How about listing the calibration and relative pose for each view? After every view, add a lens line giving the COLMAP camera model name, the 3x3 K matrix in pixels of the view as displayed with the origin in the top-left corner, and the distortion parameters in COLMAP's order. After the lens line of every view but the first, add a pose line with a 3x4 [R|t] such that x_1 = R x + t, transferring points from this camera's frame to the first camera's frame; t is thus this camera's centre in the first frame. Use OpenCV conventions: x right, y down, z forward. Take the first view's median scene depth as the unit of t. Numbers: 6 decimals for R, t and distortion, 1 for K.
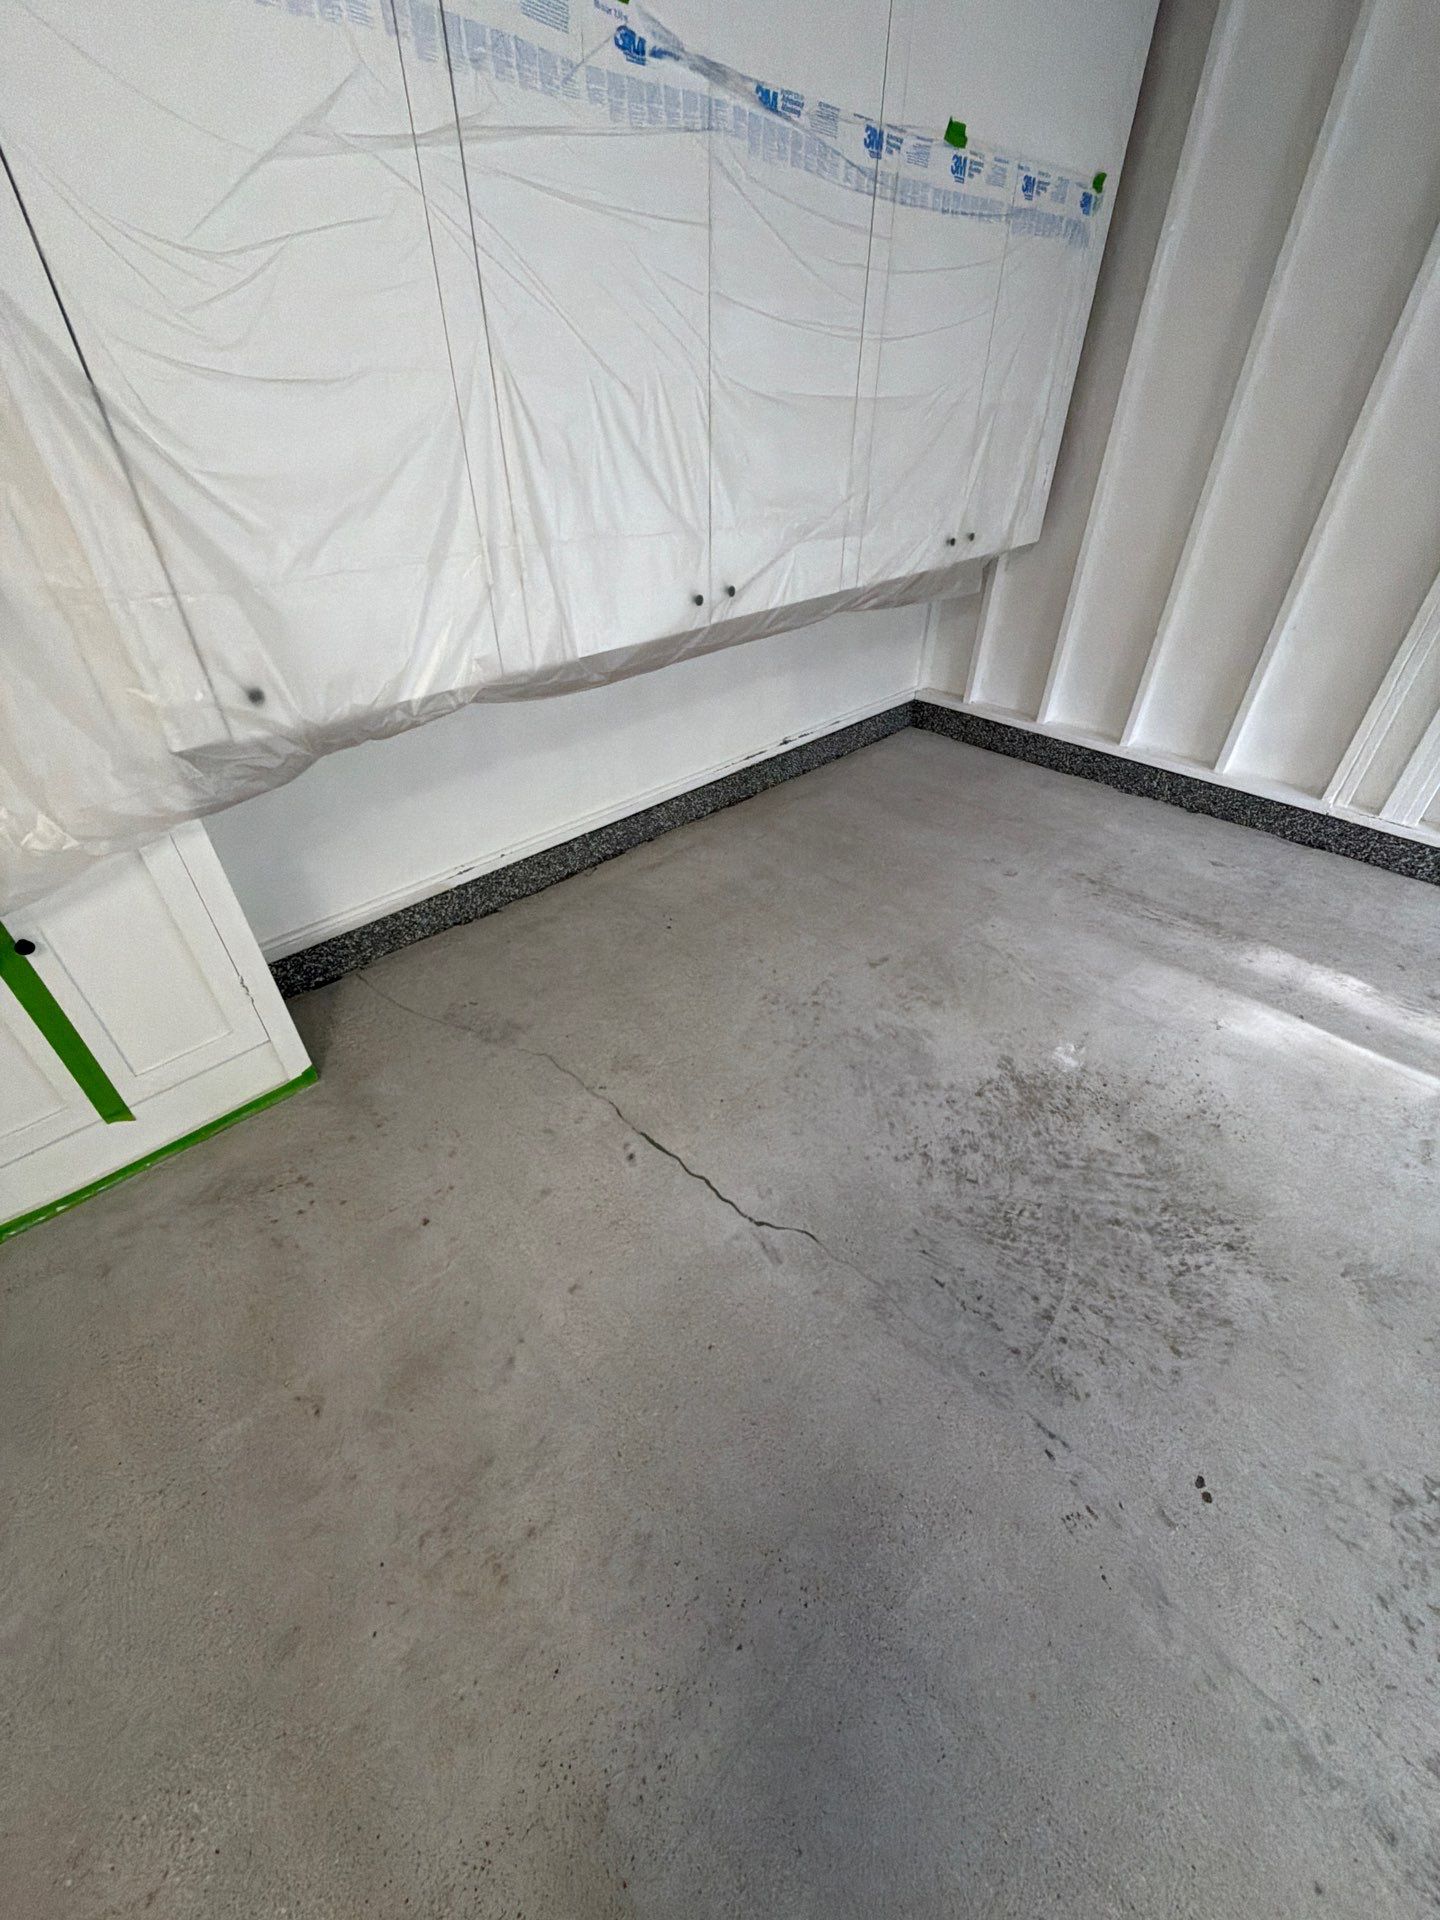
lens RADIAL K [[764.2, 0, 726.5], [0, 764.2, 960.0], [0, 0, 1]] dist [0.001991, -0.000017]
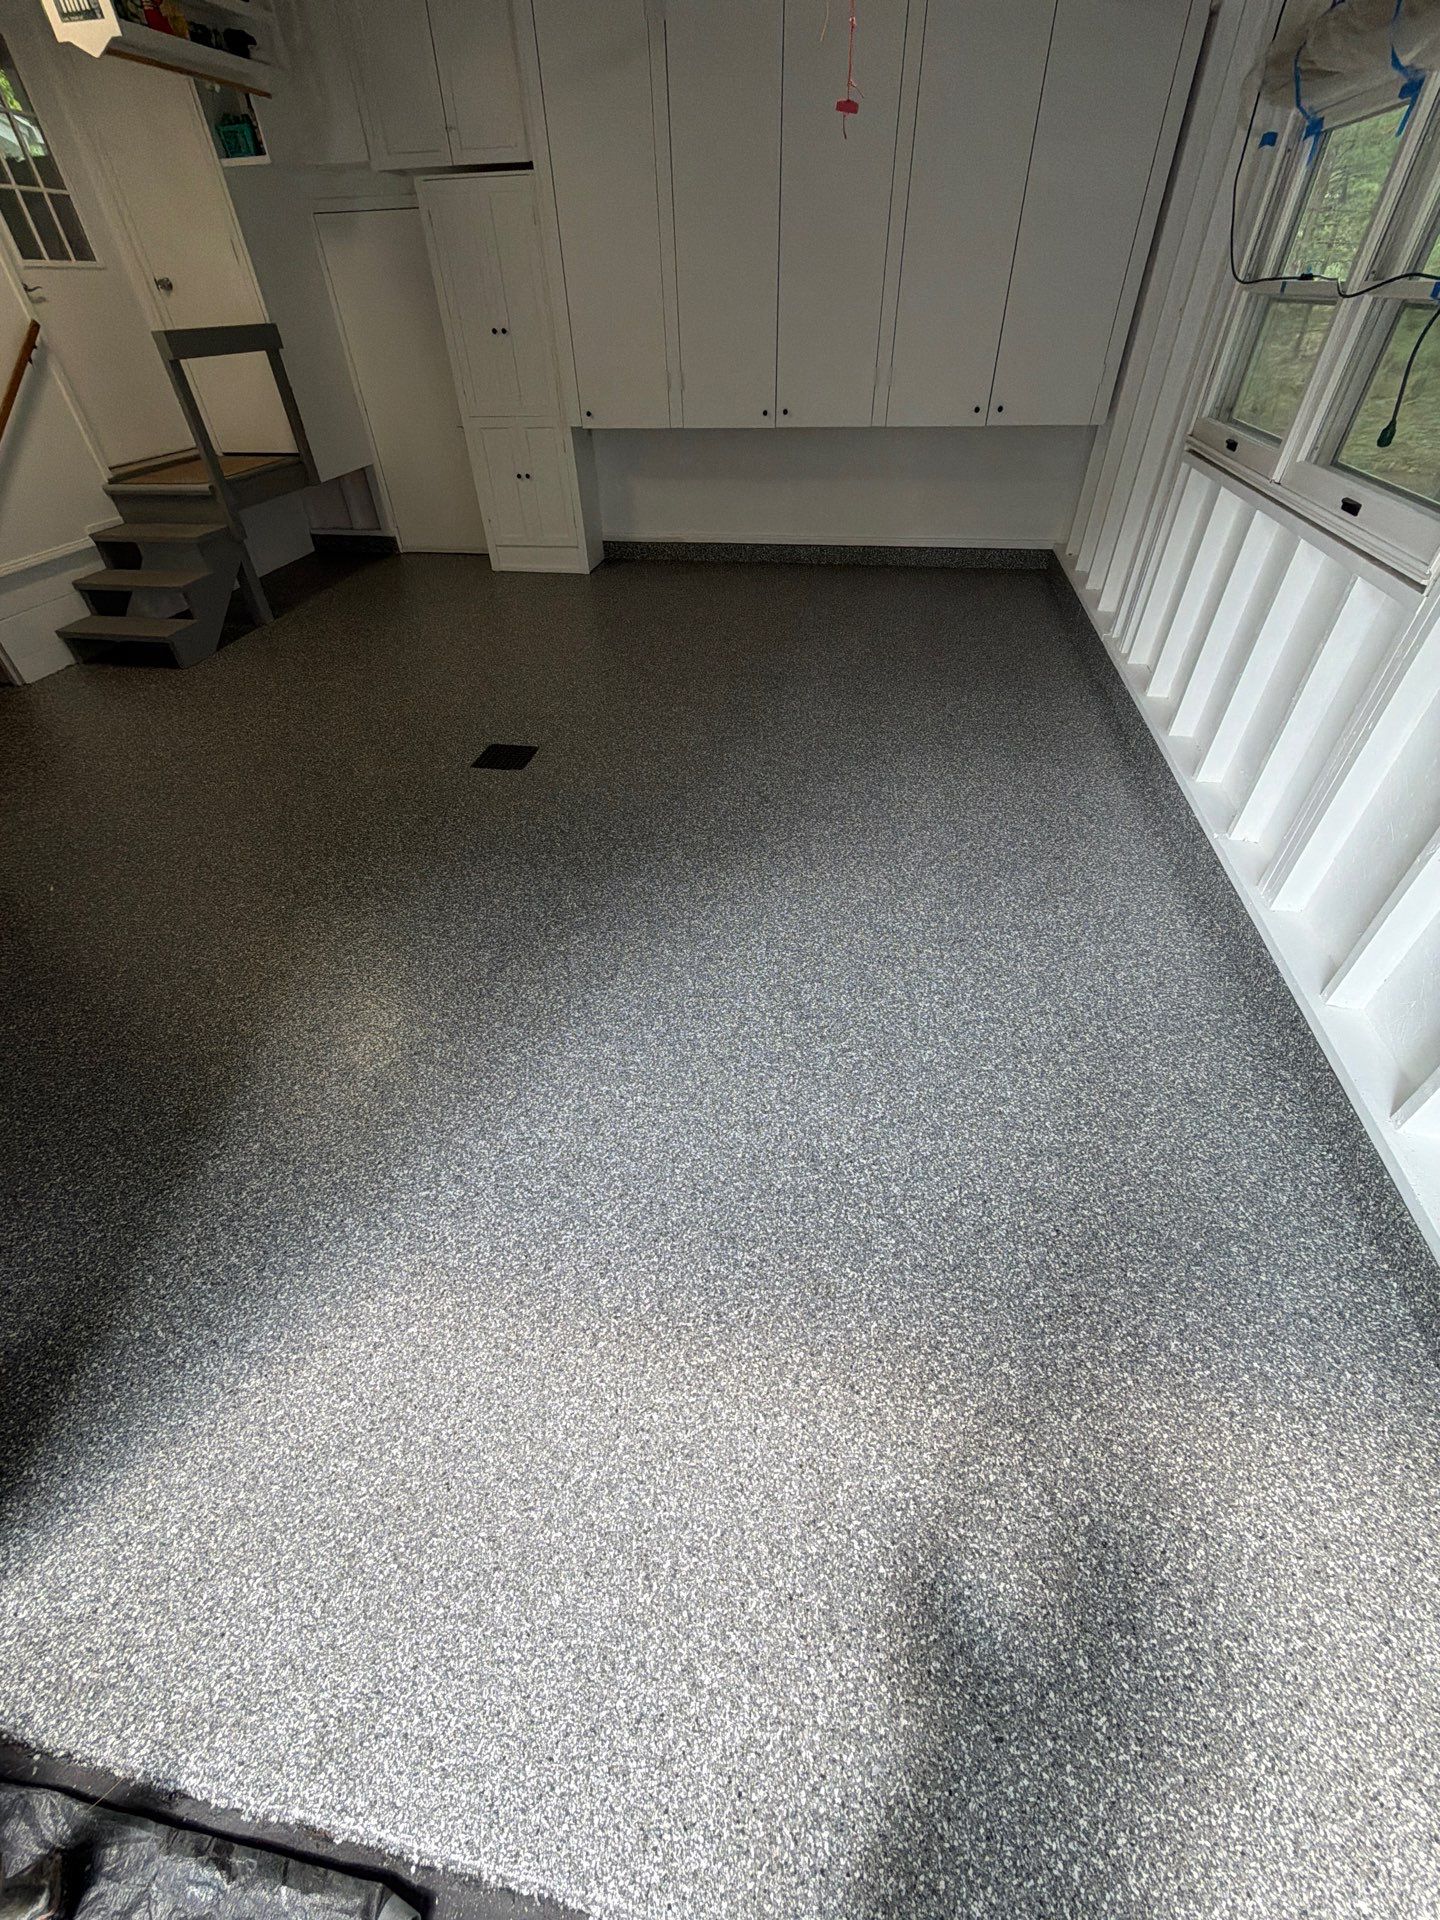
lens RADIAL K [[764.2, 0, 718.0], [0, 764.2, 959.9], [0, 0, 1]] dist [0.001991, -0.000017]
pose [[0.571619, 0.529249, -0.627014, 2.261818], [-0.475986, 0.836334, 0.271997, 0.354958], [0.668348, 0.142971, 0.729980, -0.546824]]
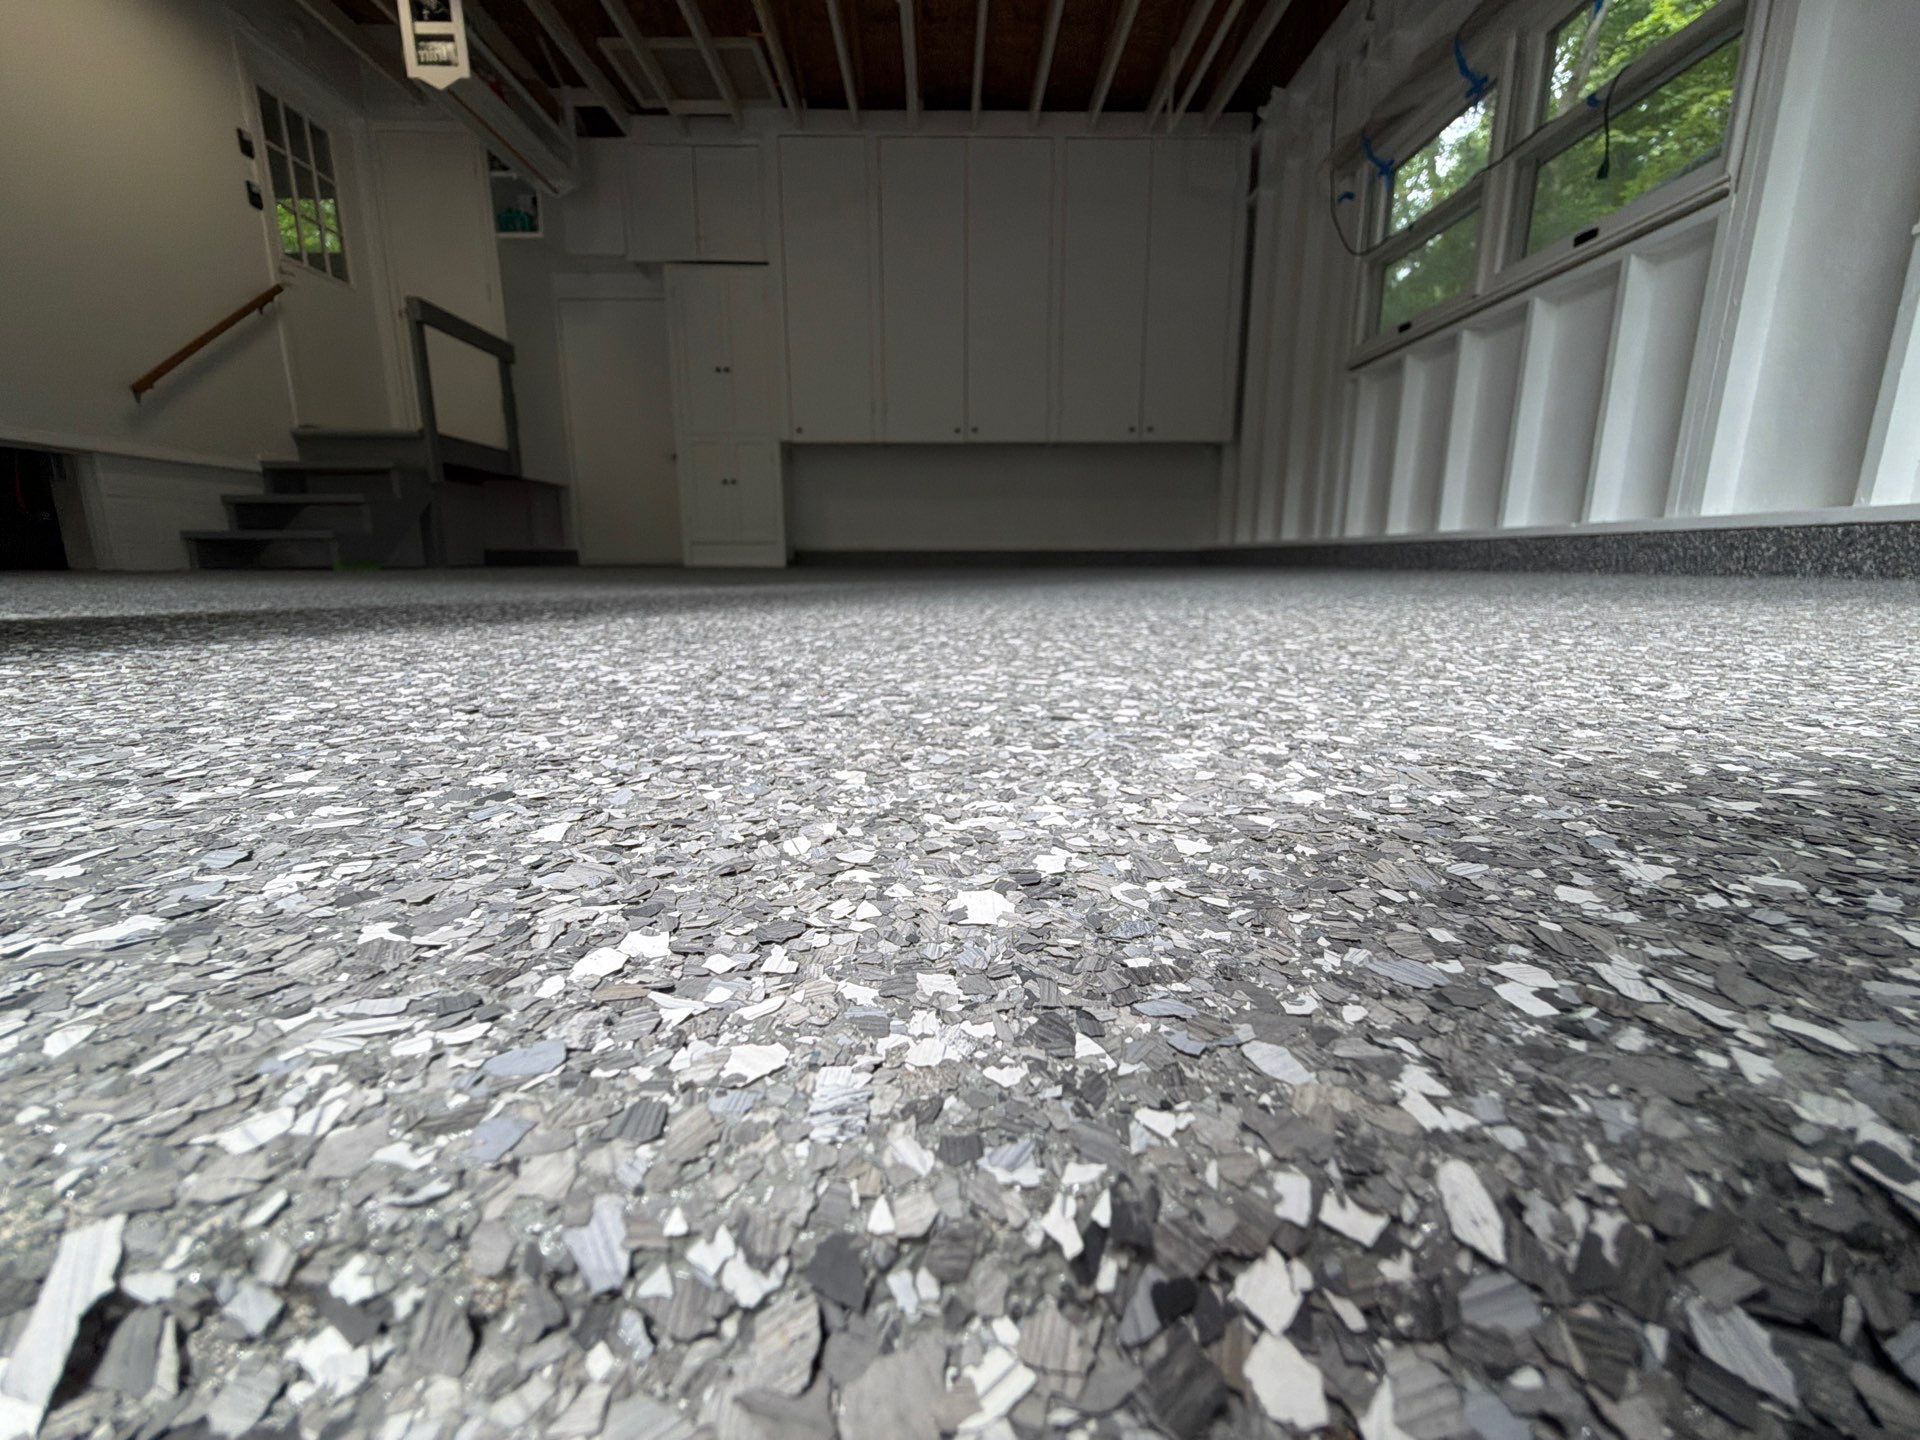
lens RADIAL K [[764.2, 0, 960.9], [0, 764.2, 716.8], [0, 0, 1]] dist [0.001991, -0.000017]
pose [[0.721218, 0.146286, -0.677086, 2.017488], [-0.423134, 0.866933, -0.263411, 1.133954], [0.548455, 0.476474, 0.687146, -0.373140]]
